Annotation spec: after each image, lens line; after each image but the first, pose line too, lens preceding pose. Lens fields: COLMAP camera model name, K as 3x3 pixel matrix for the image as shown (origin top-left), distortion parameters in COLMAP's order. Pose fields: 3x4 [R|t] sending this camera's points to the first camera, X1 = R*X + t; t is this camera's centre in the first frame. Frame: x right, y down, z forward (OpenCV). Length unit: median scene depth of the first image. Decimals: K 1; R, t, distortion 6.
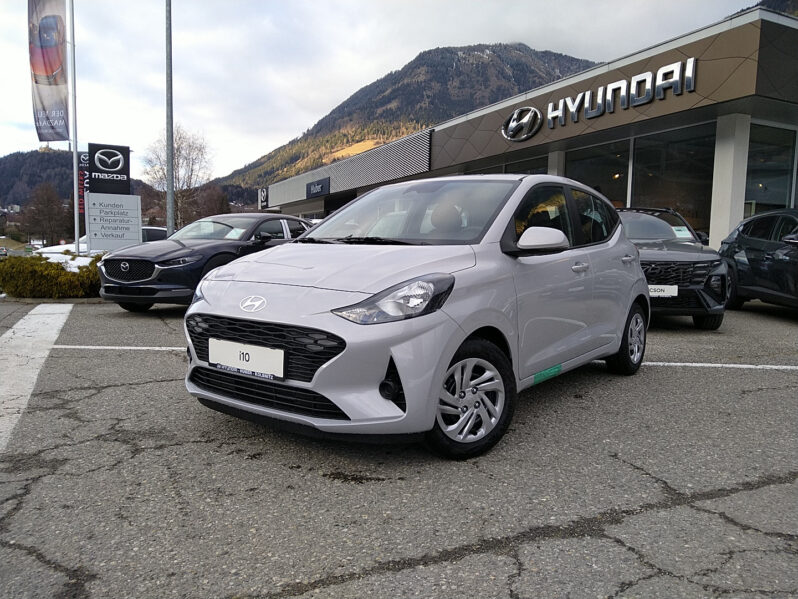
lens RADIAL K [[615.1, 0, 399.0], [0, 615.1, 299.5], [0, 0, 1]] dist [0.025566, -0.007213]
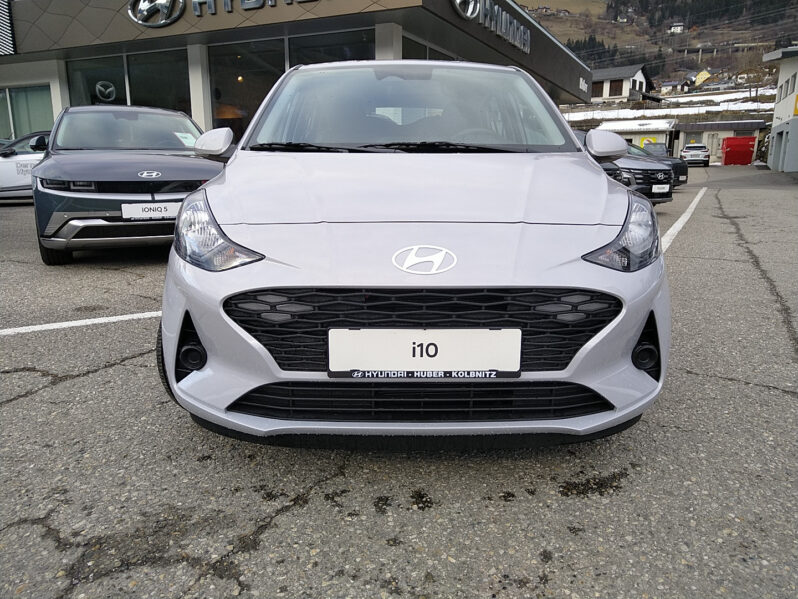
lens RADIAL K [[615.1, 0, 399.0], [0, 615.1, 299.5], [0, 0, 1]] dist [0.025566, -0.007213]
pose [[0.785749, -0.151447, 0.599719, -0.609934], [0.063261, 0.984154, 0.165644, -0.053533], [-0.615302, -0.092216, 0.782879, 0.553714]]
